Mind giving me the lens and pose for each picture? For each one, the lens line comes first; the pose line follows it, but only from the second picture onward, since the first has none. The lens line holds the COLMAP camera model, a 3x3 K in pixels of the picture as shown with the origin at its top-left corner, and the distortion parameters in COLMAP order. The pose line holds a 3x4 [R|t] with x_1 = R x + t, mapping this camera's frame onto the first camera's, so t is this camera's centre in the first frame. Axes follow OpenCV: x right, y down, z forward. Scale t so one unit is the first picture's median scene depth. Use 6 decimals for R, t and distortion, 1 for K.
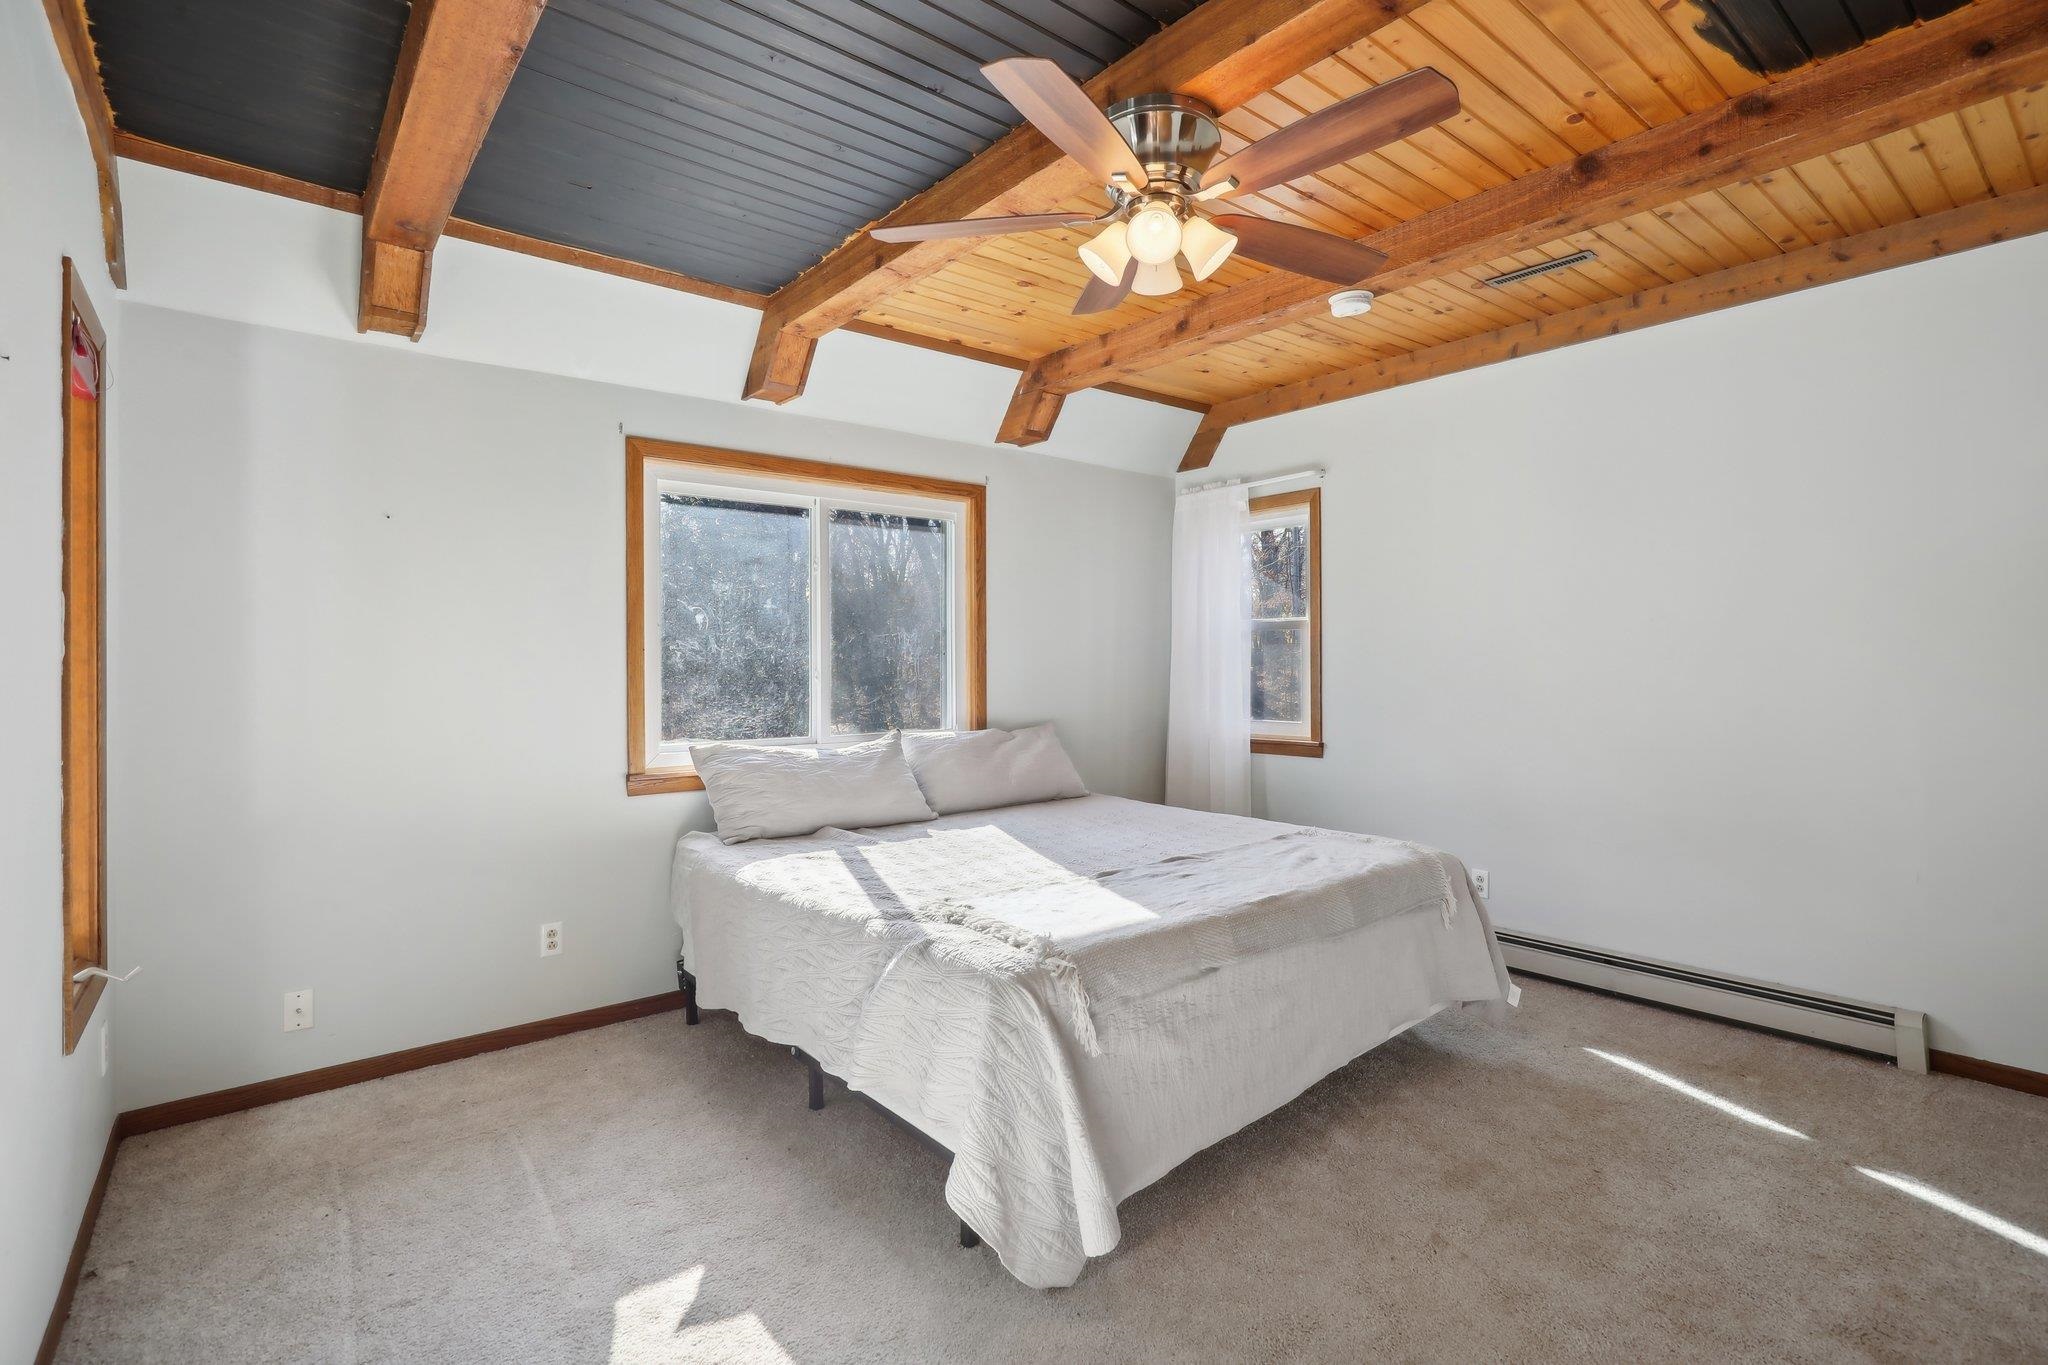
lens RADIAL K [[946.0, 0, 1032.0], [0, 946.0, 664.0], [0, 0, 1]] dist [-0.021877, 0.002387]
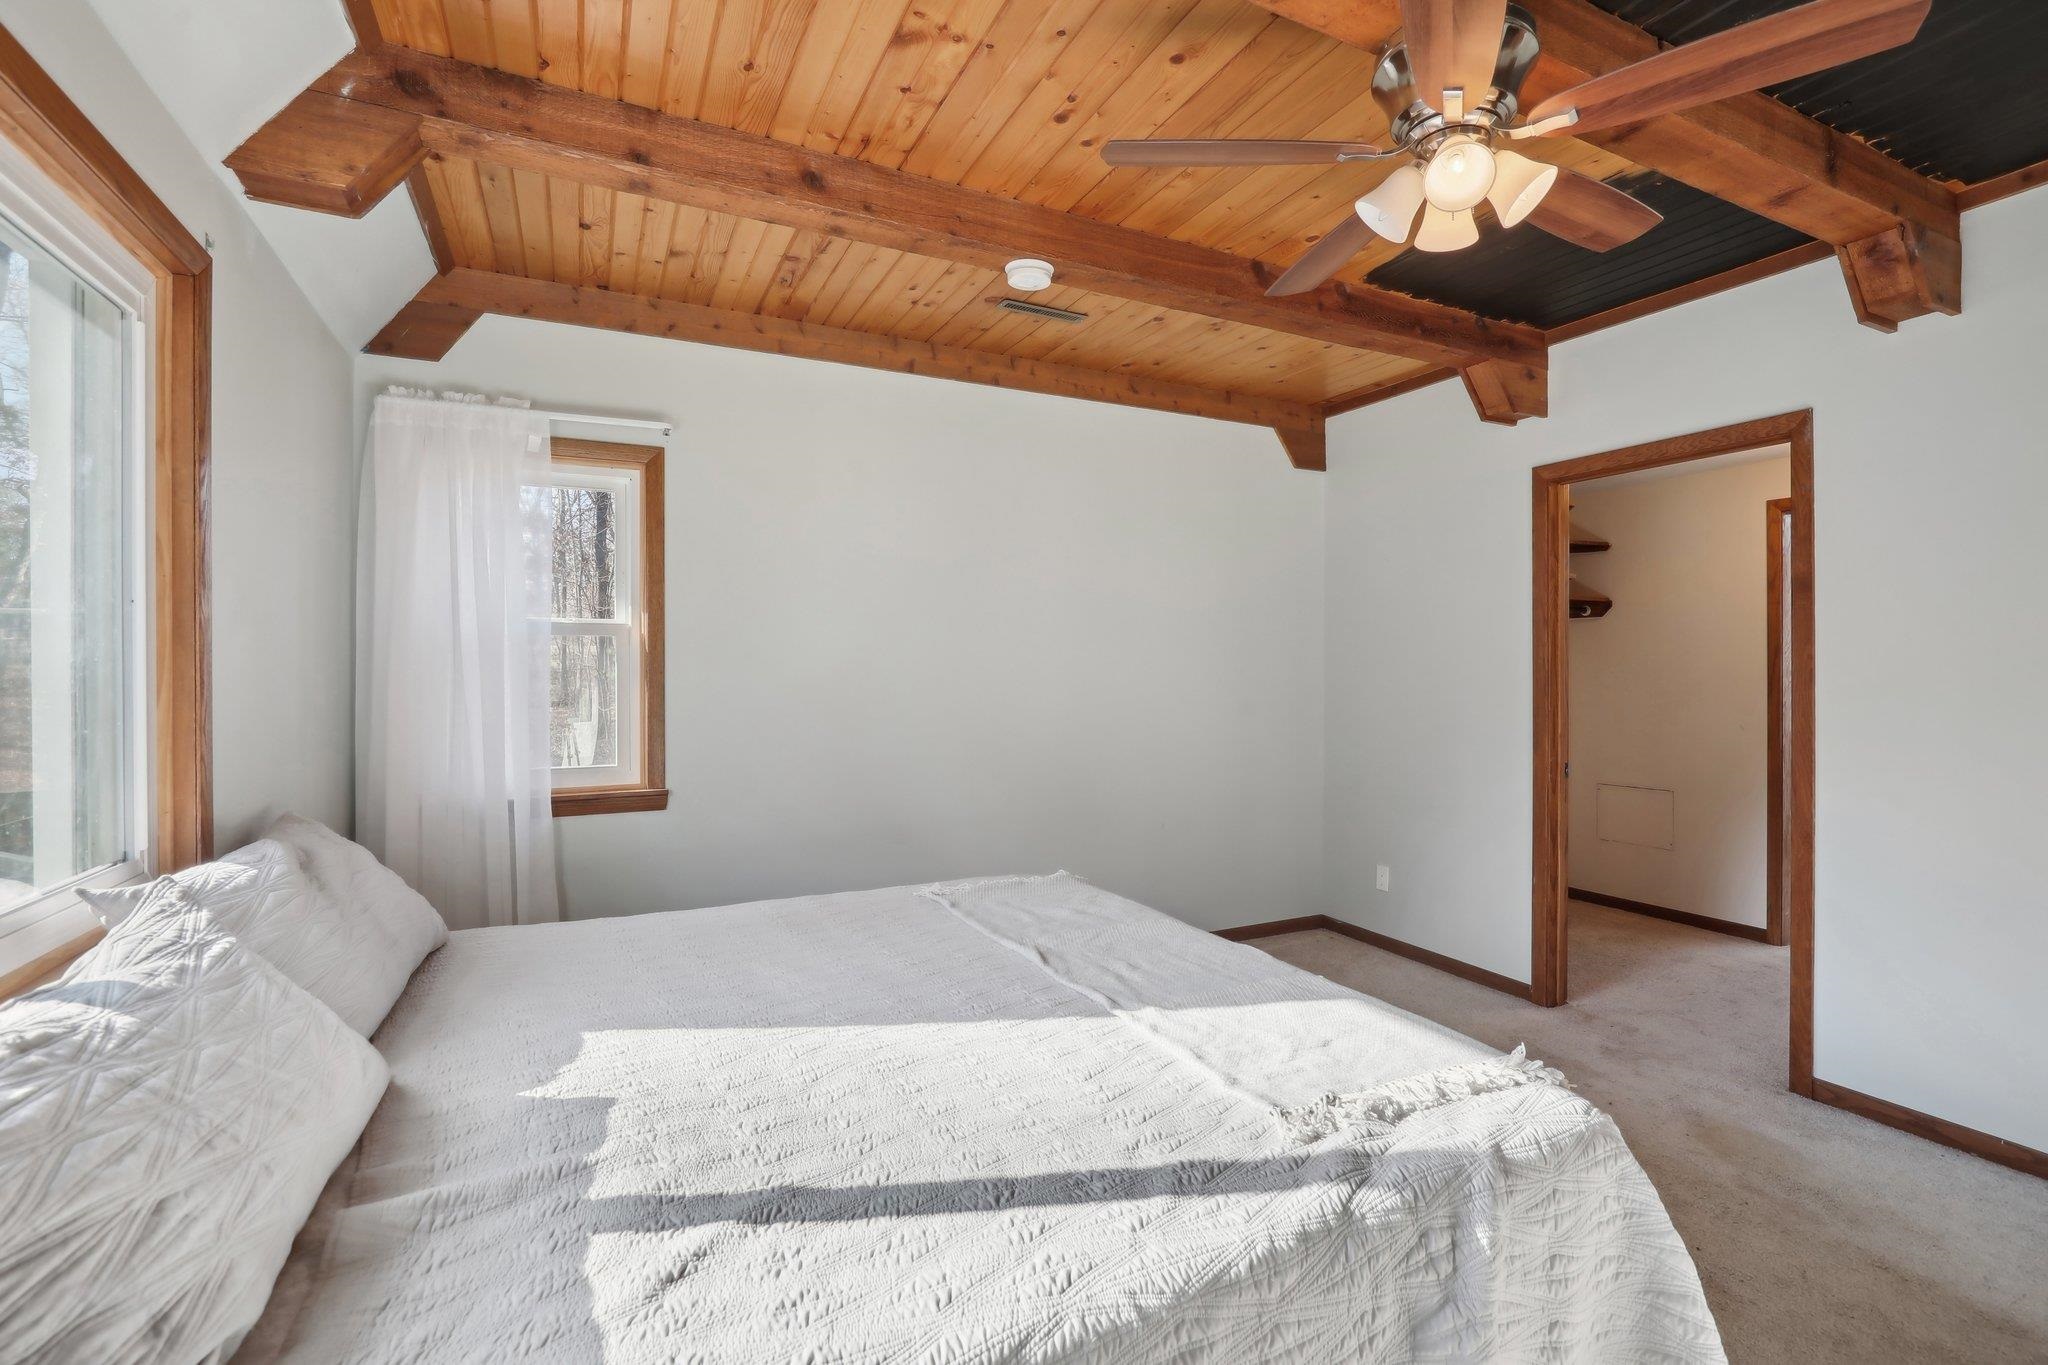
lens RADIAL K [[946.0, 0, 1032.1], [0, 946.0, 695.5], [0, 0, 1]] dist [-0.021877, 0.002387]
pose [[0.234308, -0.010291, 0.972108, -0.350576], [0.000016, 0.999944, 0.010582, 0.001002], [-0.972162, -0.002464, 0.234295, 0.537399]]
